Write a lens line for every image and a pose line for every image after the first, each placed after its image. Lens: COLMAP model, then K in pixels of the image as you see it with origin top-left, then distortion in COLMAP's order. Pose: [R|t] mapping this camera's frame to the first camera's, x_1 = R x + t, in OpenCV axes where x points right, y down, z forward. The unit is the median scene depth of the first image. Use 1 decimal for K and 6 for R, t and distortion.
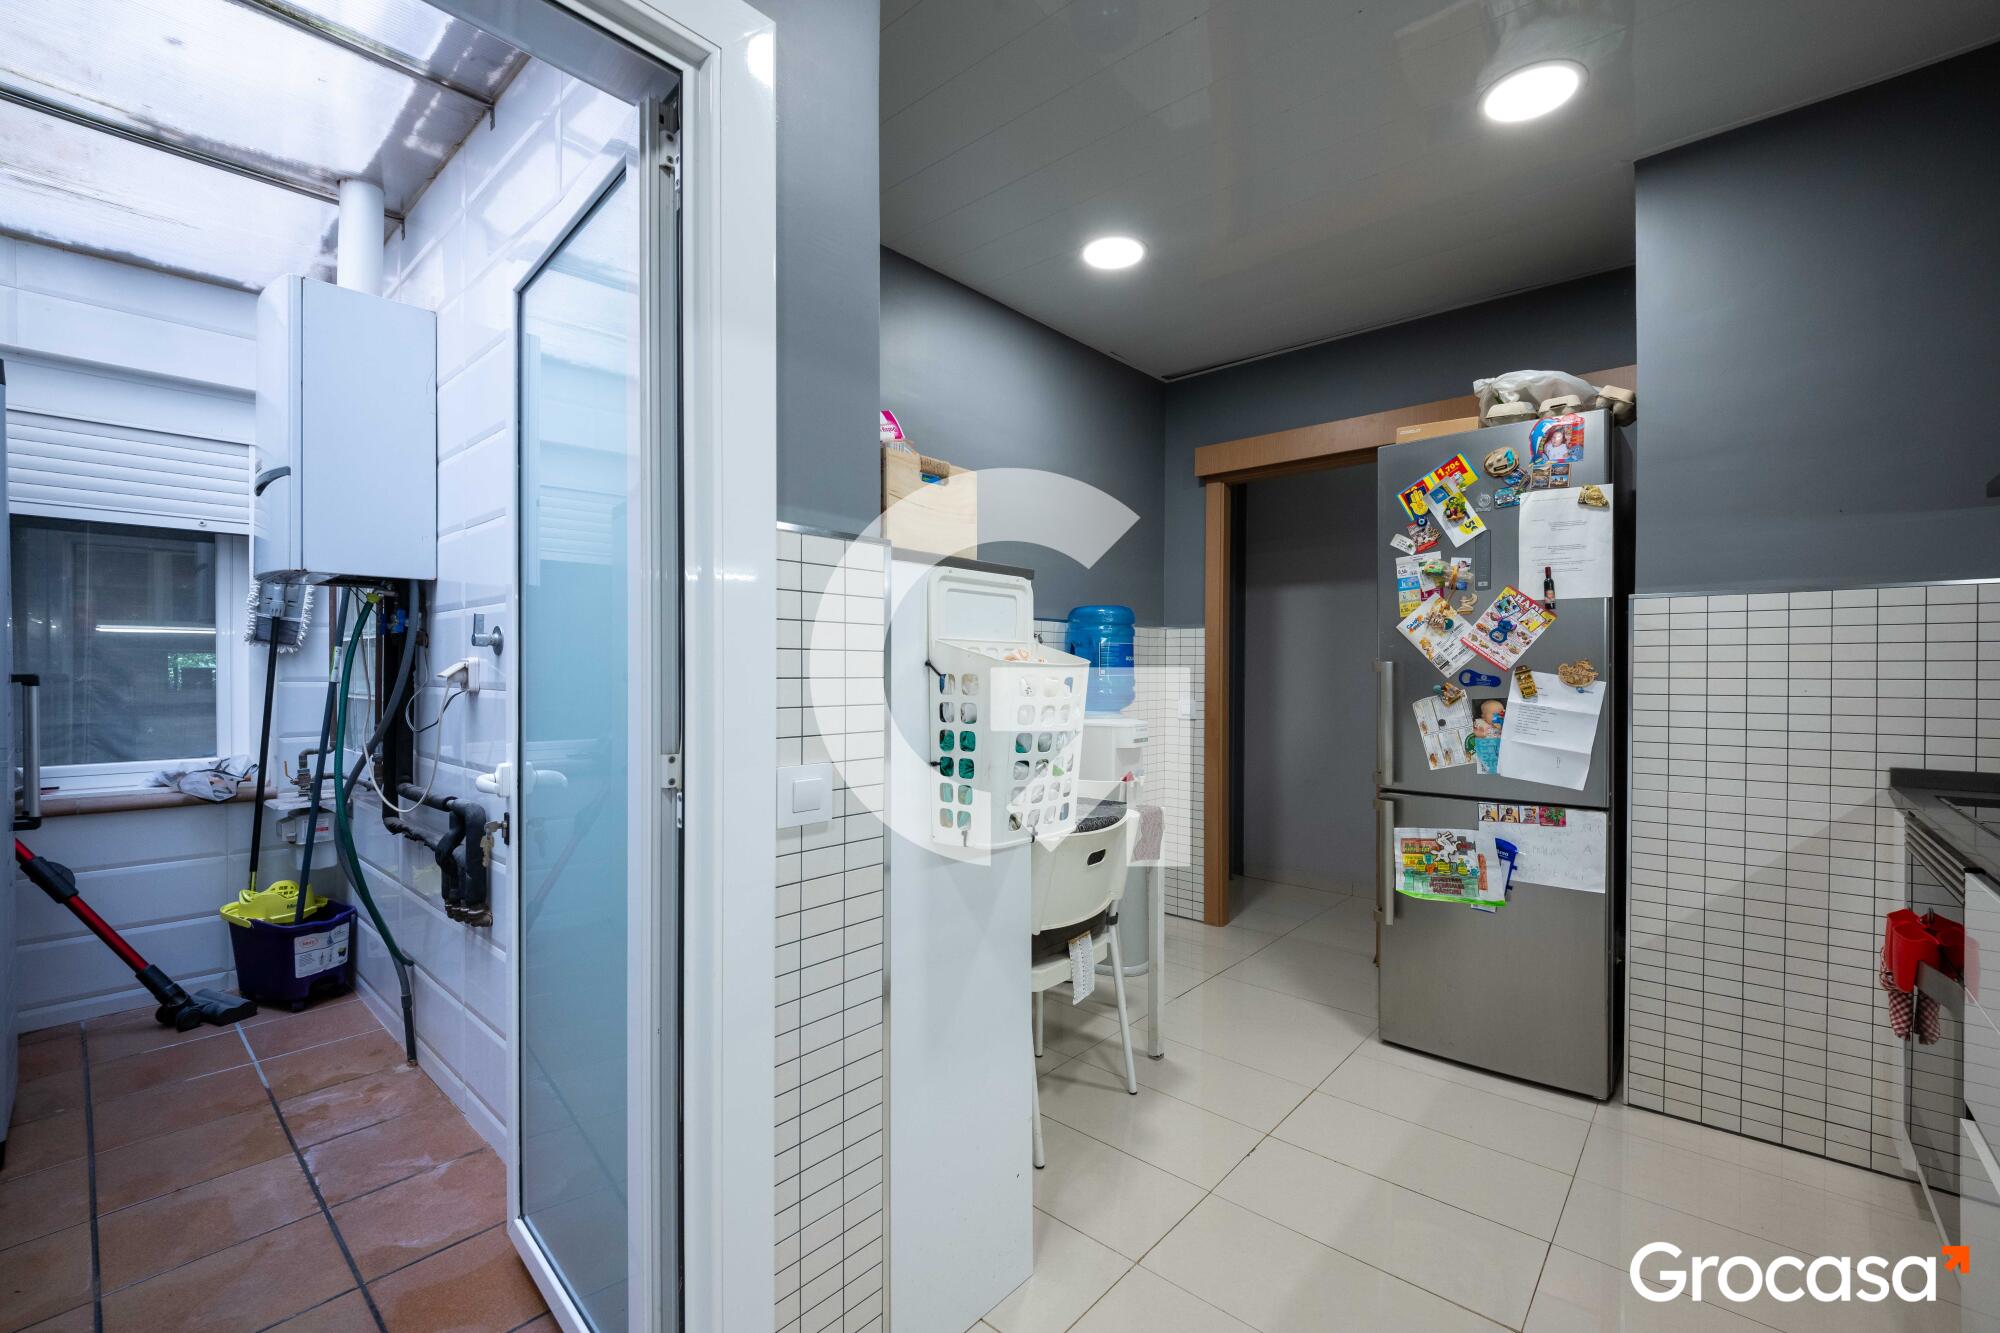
lens RADIAL K [[854.5, 0, 1007.4], [0, 854.5, 665.8], [0, 0, 1]] dist [0.028237, -0.019464]
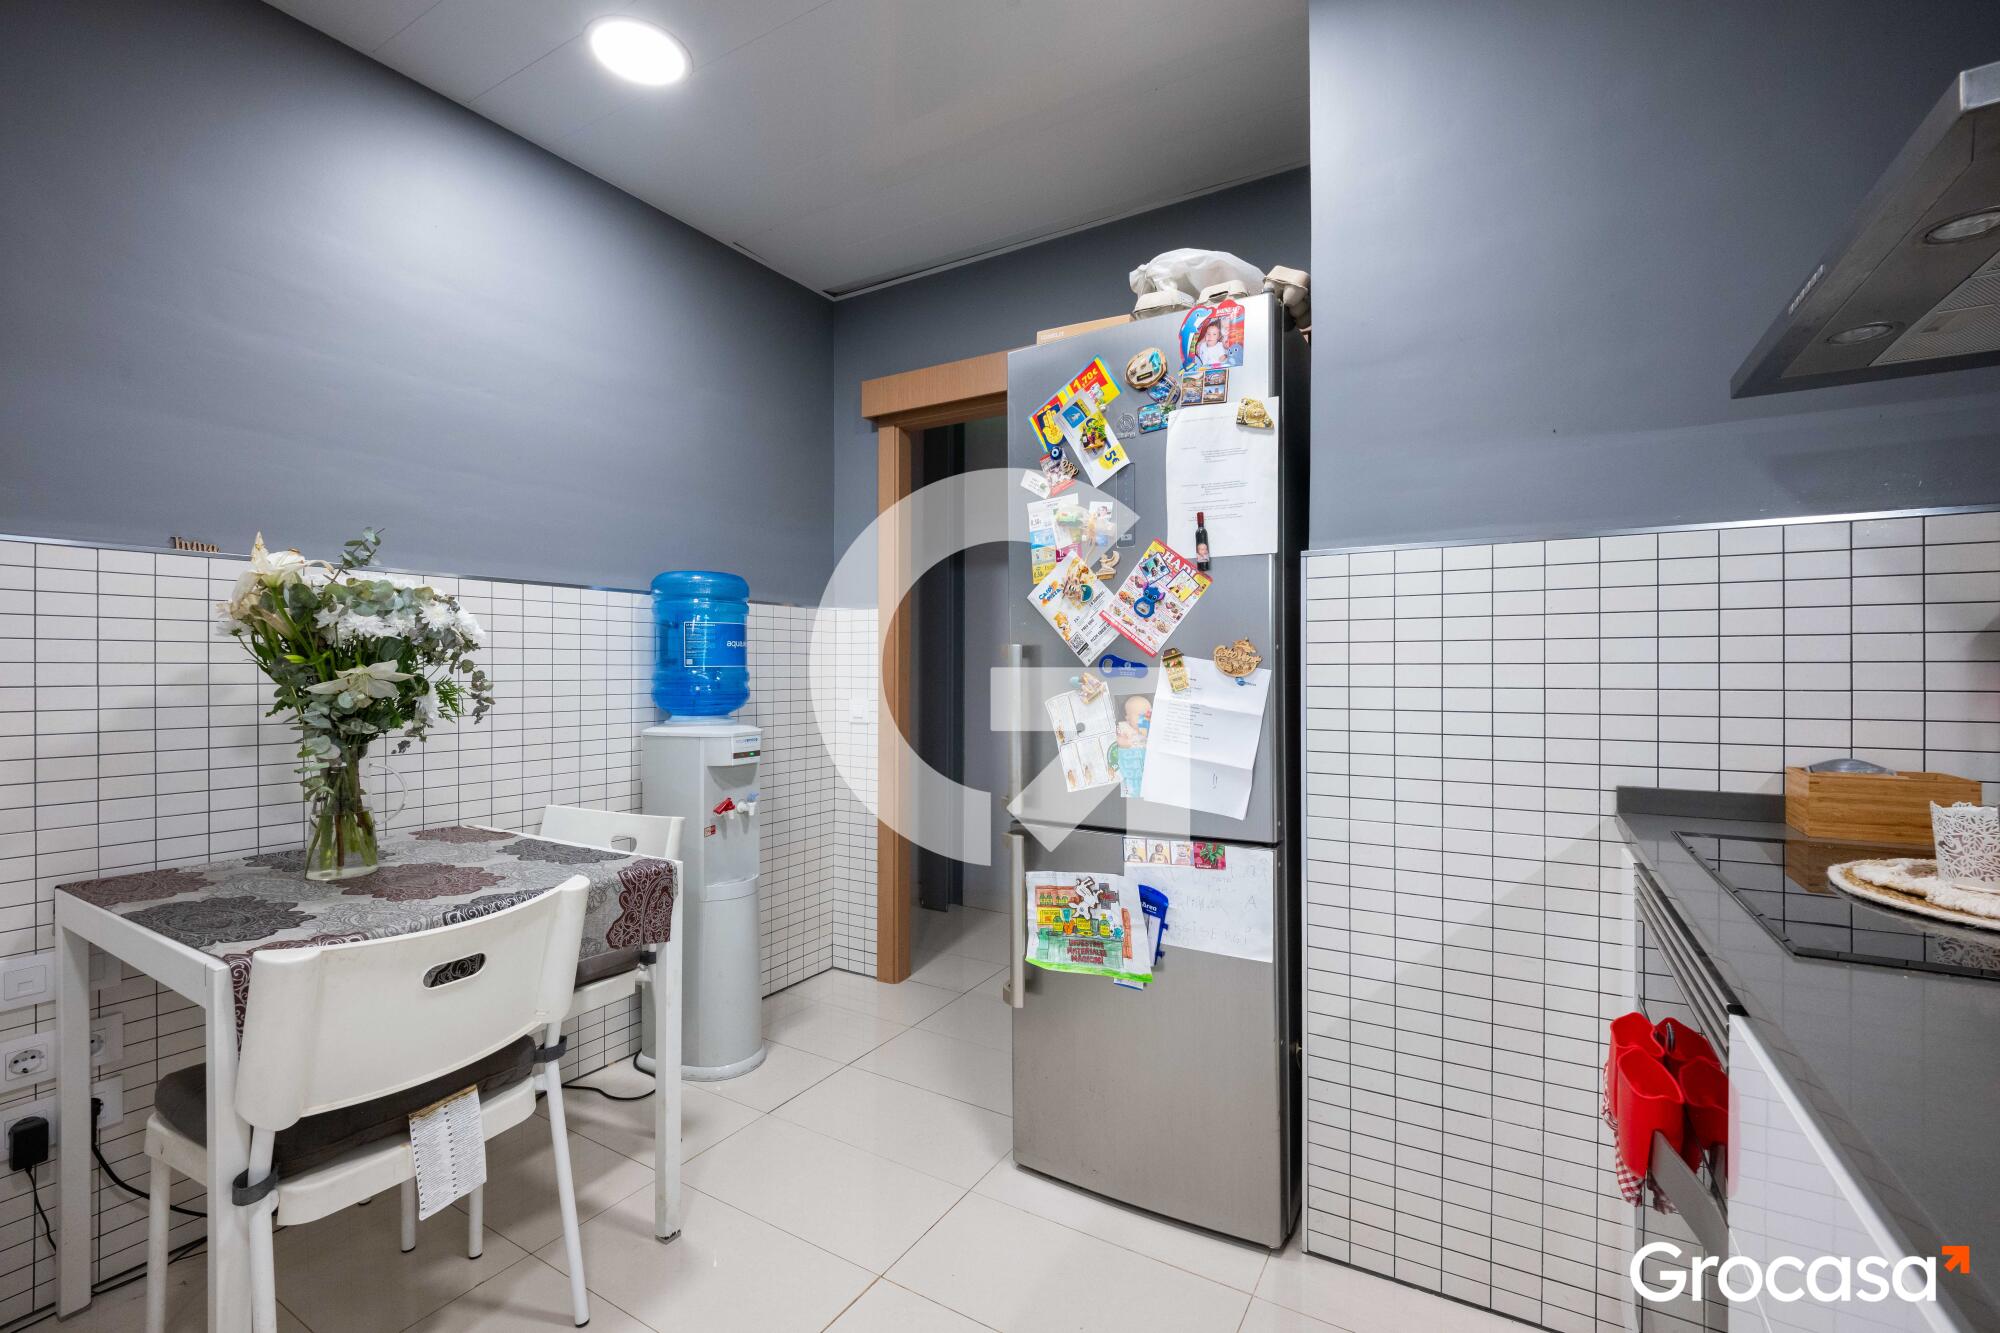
lens RADIAL K [[858.2, 0, 990.0], [0, 858.2, 658.4], [0, 0, 1]] dist [0.071100, -0.060517]
pose [[0.986501, -0.001222, 0.163748, 0.323030], [0.002266, 0.999978, -0.006191, 0.012204], [-0.163737, 0.006478, 0.986483, 0.302194]]
